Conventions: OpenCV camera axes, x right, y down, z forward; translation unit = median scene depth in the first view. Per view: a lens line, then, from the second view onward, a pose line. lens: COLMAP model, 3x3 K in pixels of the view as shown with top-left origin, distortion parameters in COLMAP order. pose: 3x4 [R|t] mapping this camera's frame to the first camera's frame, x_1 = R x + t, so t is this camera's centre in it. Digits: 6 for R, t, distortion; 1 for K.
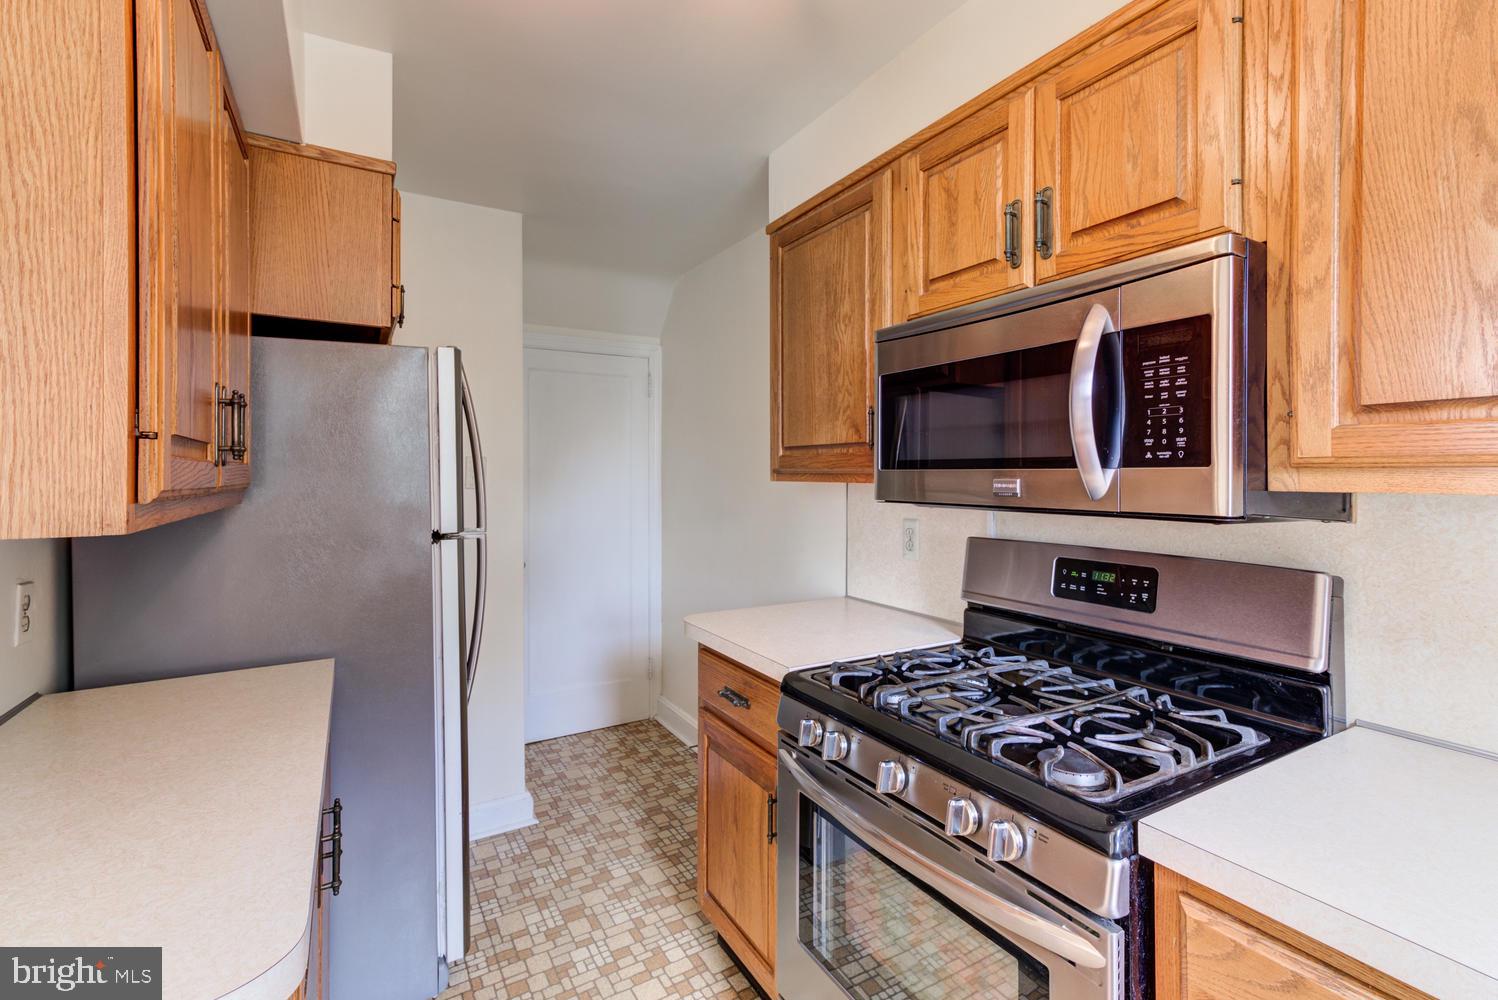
lens RADIAL K [[678.8, 0, 756.4], [0, 678.8, 474.6], [0, 0, 1]] dist [0.015239, 0.000078]
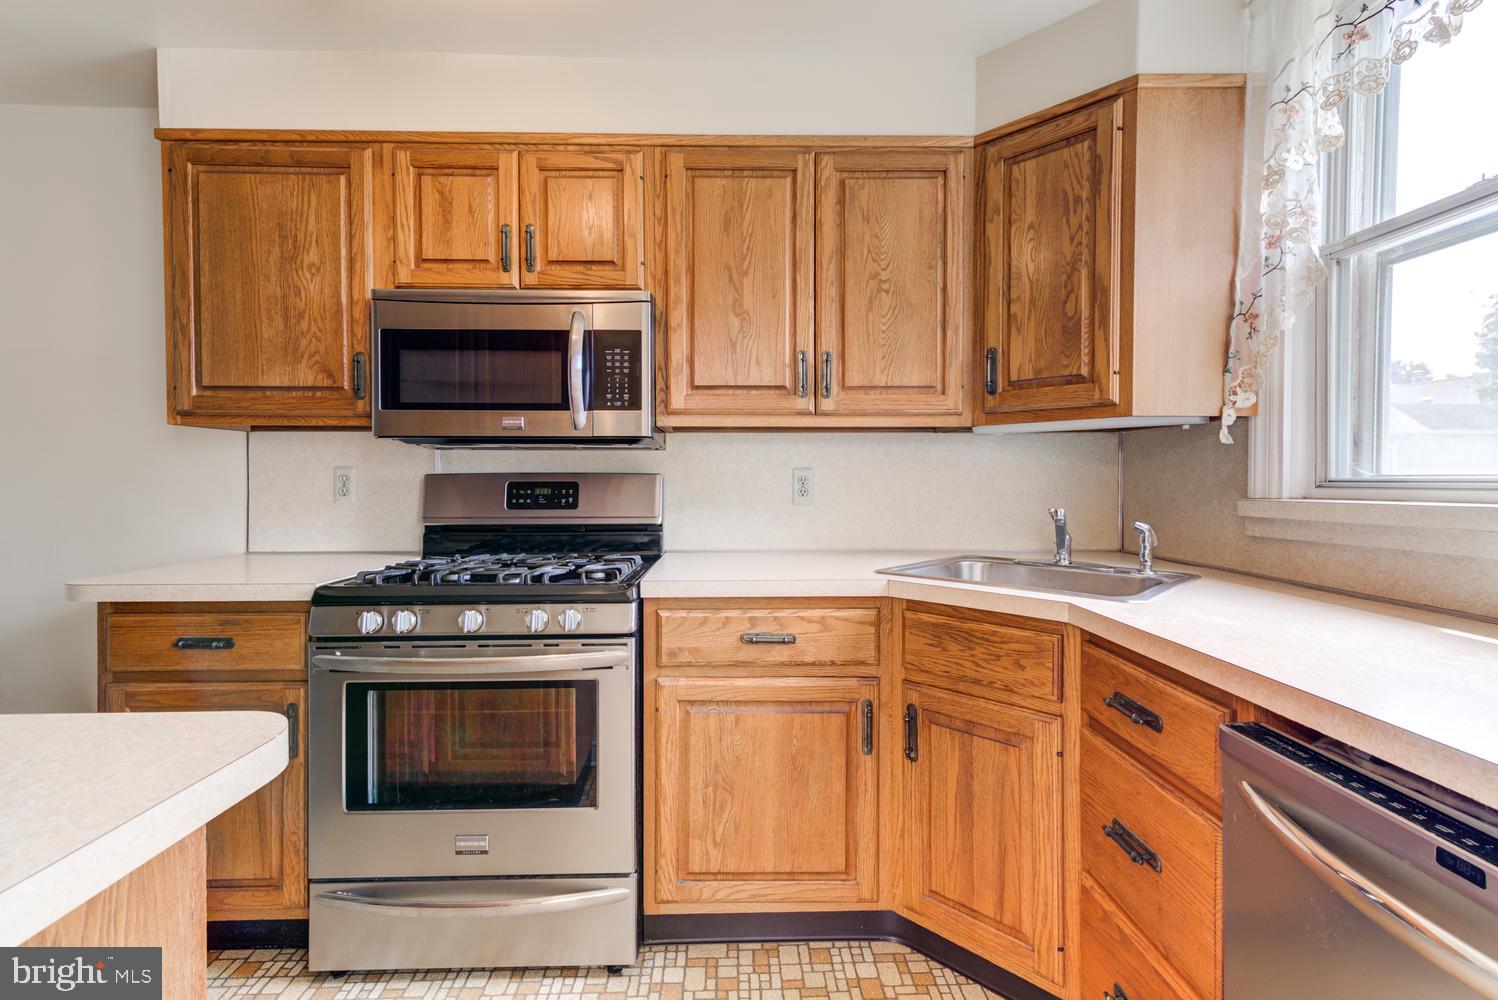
lens RADIAL K [[681.5, 0, 745.7], [0, 681.5, 484.6], [0, 0, 1]] dist [0.019052, 0.000189]
pose [[0.499325, -0.011558, 0.866337, -0.617098], [0.000976, 0.999918, 0.012778, 0.125079], [-0.866414, -0.005535, 0.499296, -0.152494]]
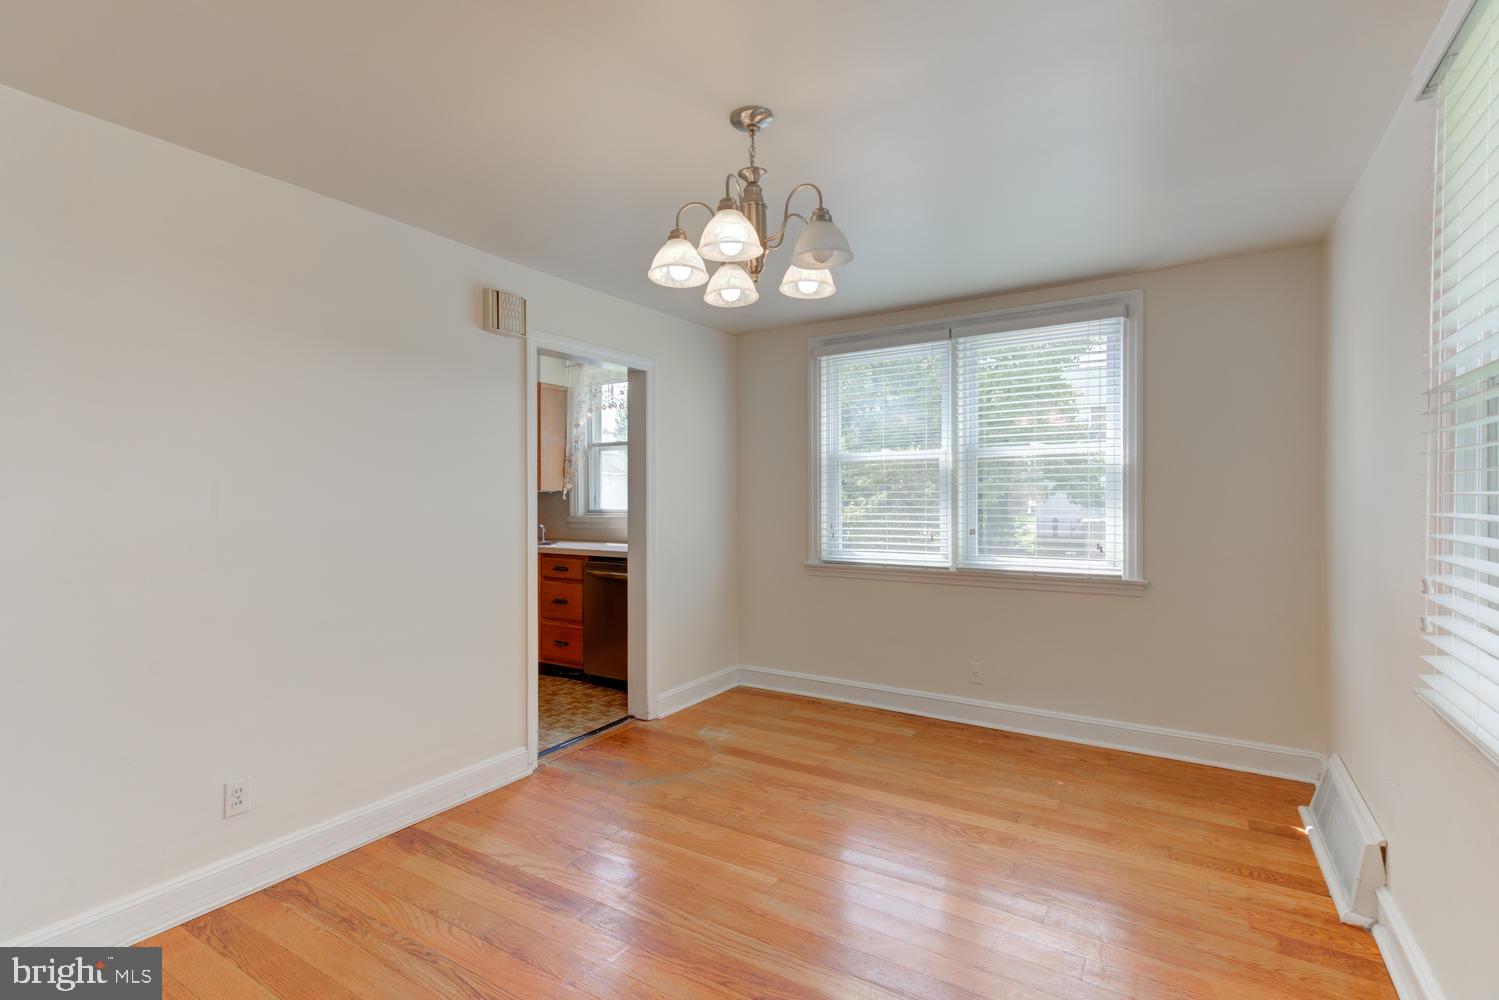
lens RADIAL K [[695.1, 0, 749.5], [0, 695.1, 494.0], [0, 0, 1]] dist [0.022622, 0.001786]
pose [[-0.451558, -0.001681, 0.892240, -3.280335], [-0.002893, 0.999996, 0.000420, 0.030029], [-0.892237, -0.002391, -0.451561, 0.603988]]
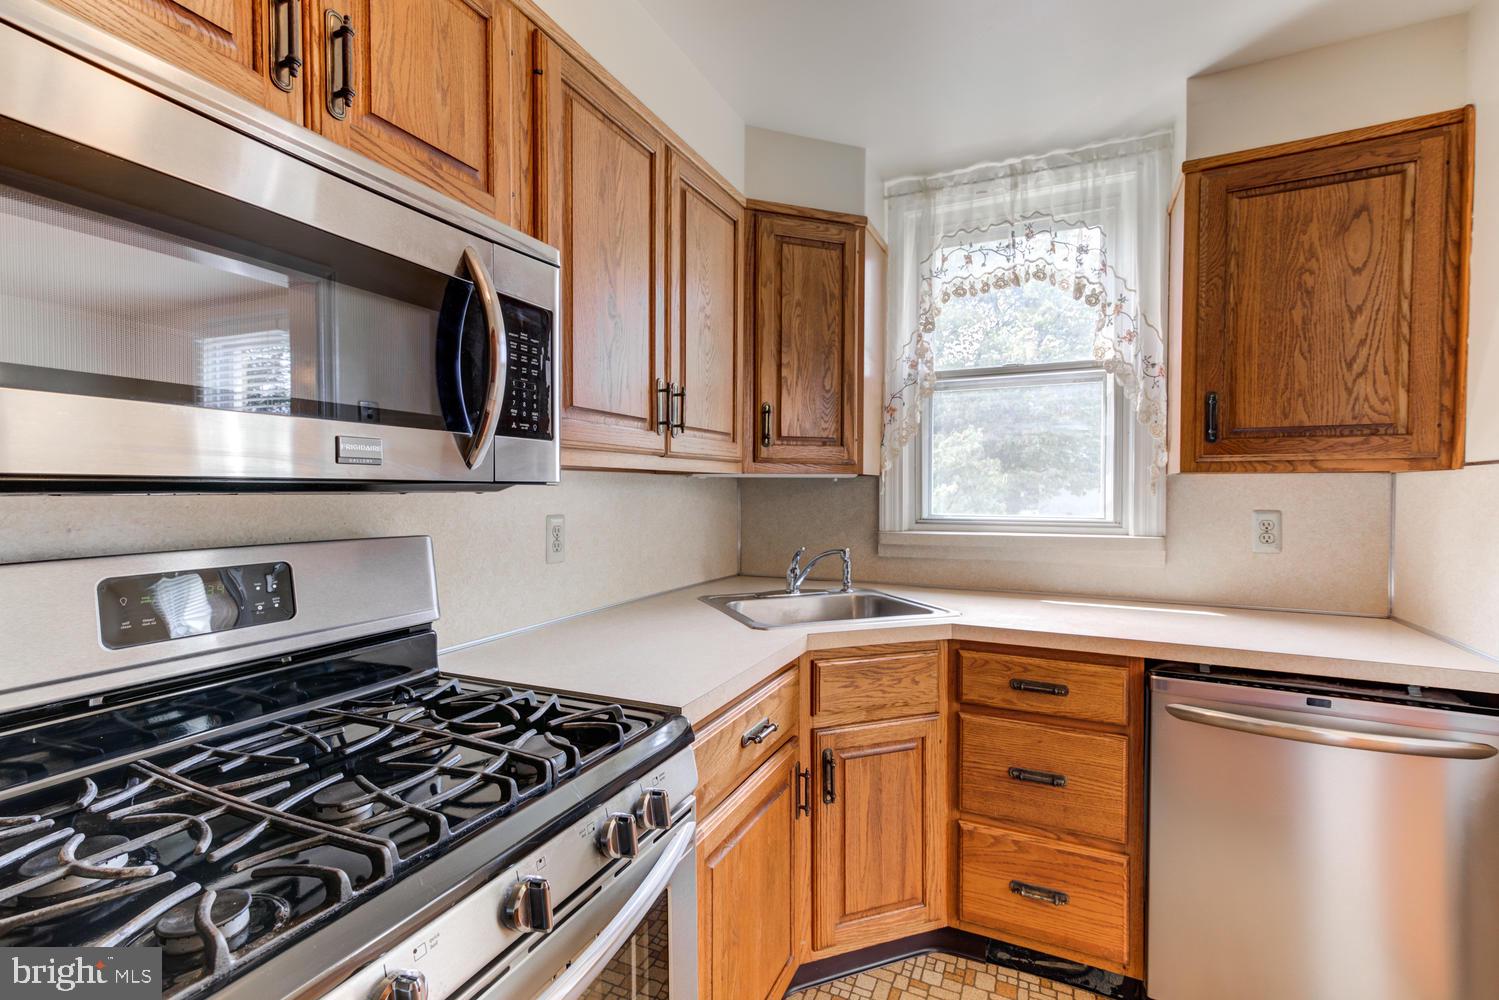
lens RADIAL K [[668.3, 0, 752.9], [0, 668.3, 497.7], [0, 0, 1]] dist [0.012914, 0.003806]
pose [[-0.561068, -0.014746, 0.827639, -0.361073], [-0.004687, 0.999882, 0.014638, 0.050253], [-0.827757, 0.004334, -0.561071, 0.994616]]
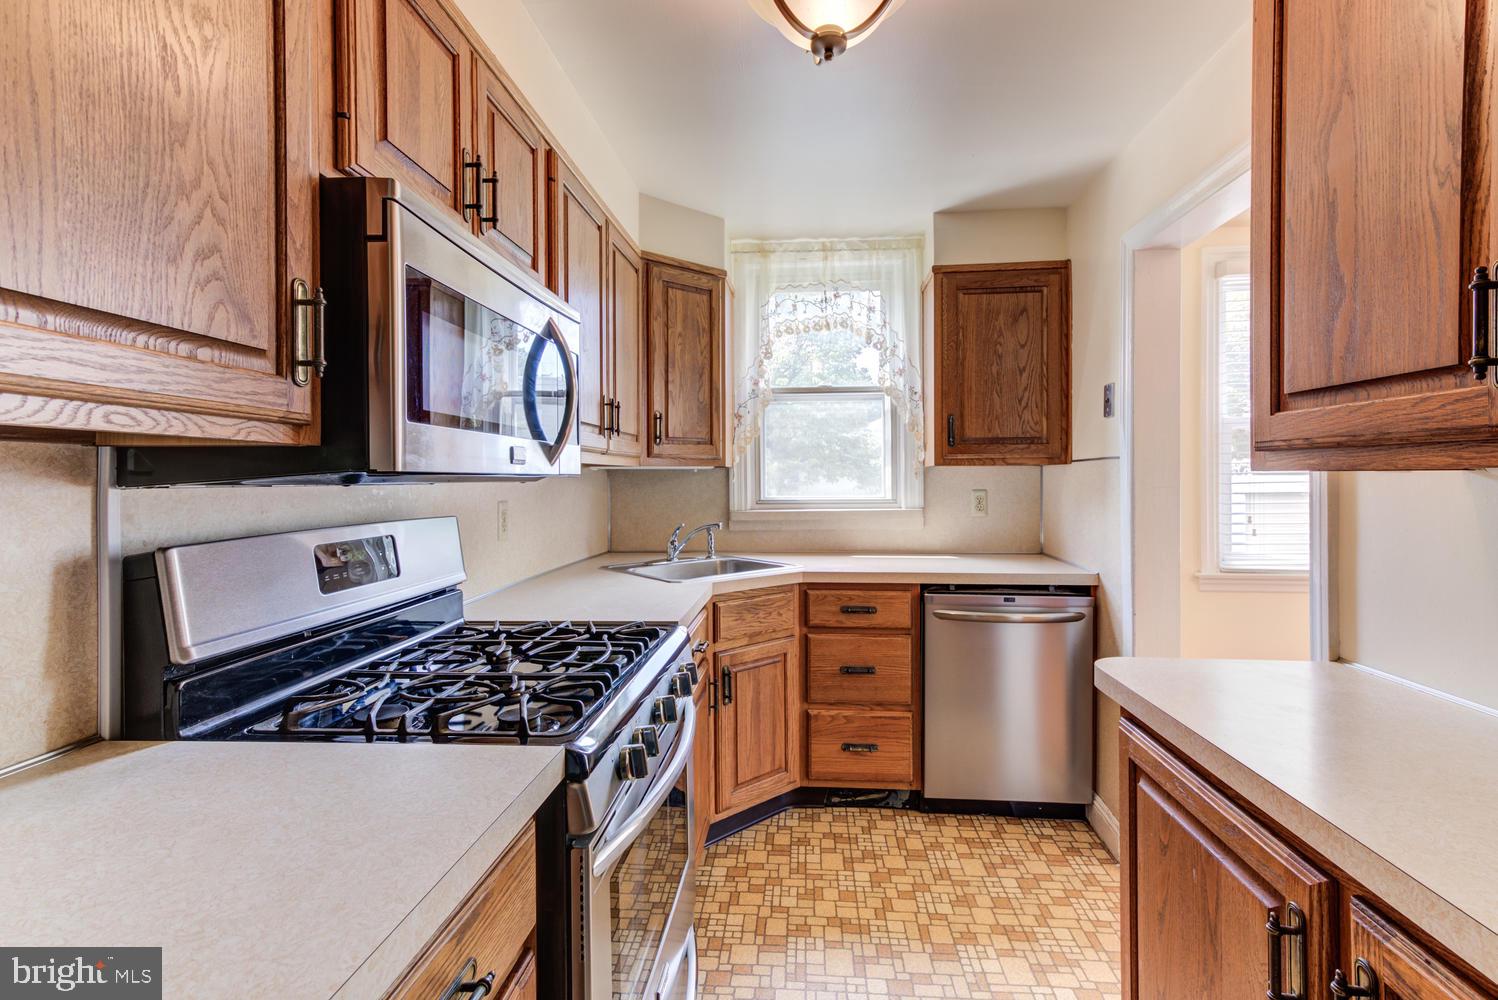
lens RADIAL K [[671.7, 0, 762.4], [0, 671.7, 479.4], [0, 0, 1]] dist [0.017049, 0.000073]
pose [[-0.816341, 0.000313, 0.577570, -0.491621], [0.002868, 0.999990, 0.003512, 0.049592], [-0.577563, 0.004524, -0.816334, 1.533383]]
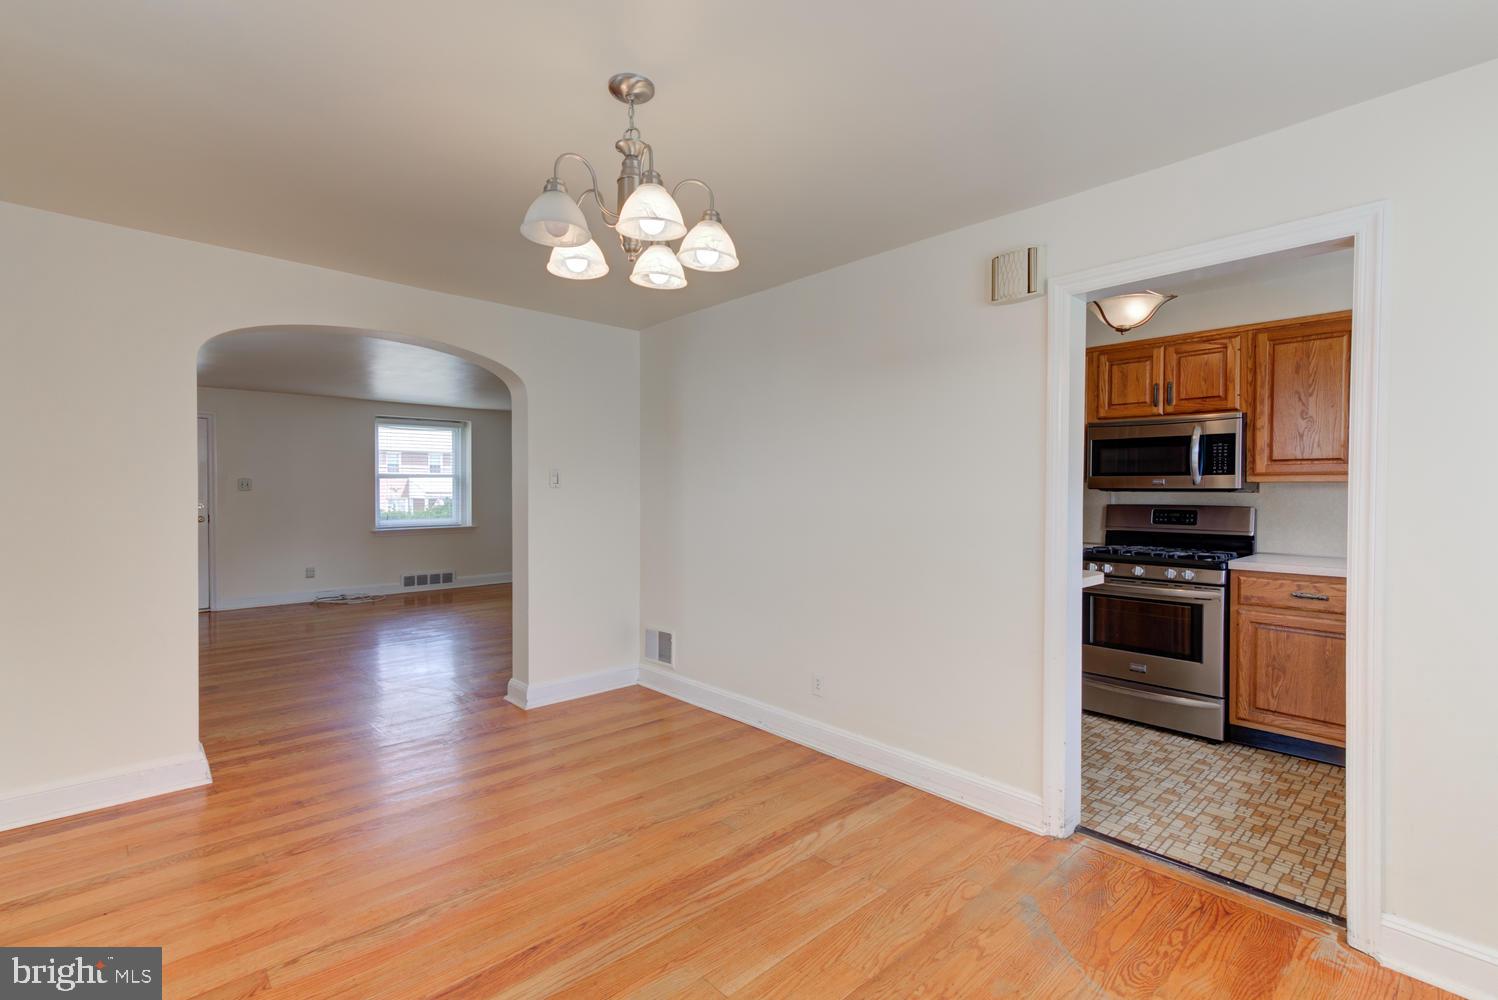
lens RADIAL K [[687.3, 0, 727.8], [0, 687.3, 500.1], [0, 0, 1]] dist [0.013103, -0.000185]
pose [[0.981778, -0.002422, 0.190018, -1.970767], [-0.000901, 0.999848, 0.017400, 0.043986], [-0.190031, -0.017255, 0.981626, -1.547630]]
